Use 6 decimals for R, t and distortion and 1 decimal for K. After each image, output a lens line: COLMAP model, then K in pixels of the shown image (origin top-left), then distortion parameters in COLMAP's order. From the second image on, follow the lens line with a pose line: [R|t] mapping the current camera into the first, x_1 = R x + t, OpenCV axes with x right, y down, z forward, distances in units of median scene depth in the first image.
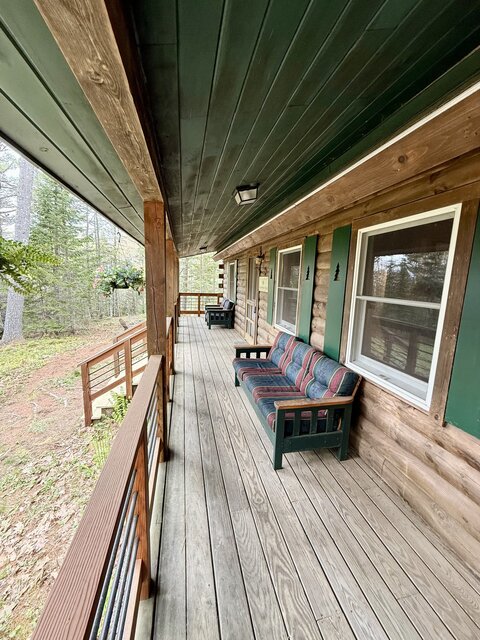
lens RADIAL K [[255.9, 0, 241.3], [0, 255.9, 320.5], [0, 0, 1]] dist [0.001201, 0.000083]
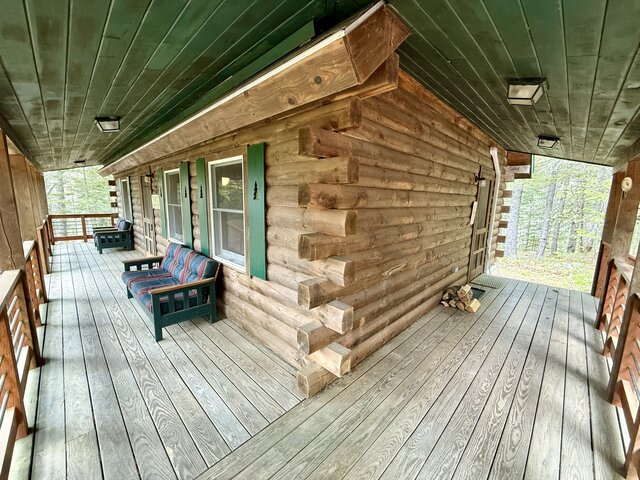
lens RADIAL K [[255.9, 0, 317.6], [0, 255.9, 240.9], [0, 0, 1]] dist [0.001201, 0.000083]
pose [[0.846358, -0.099067, 0.523320, 0.167532], [0.092599, 0.994955, 0.038591, 0.078898], [-0.524503, 0.015798, 0.851262, -0.492912]]
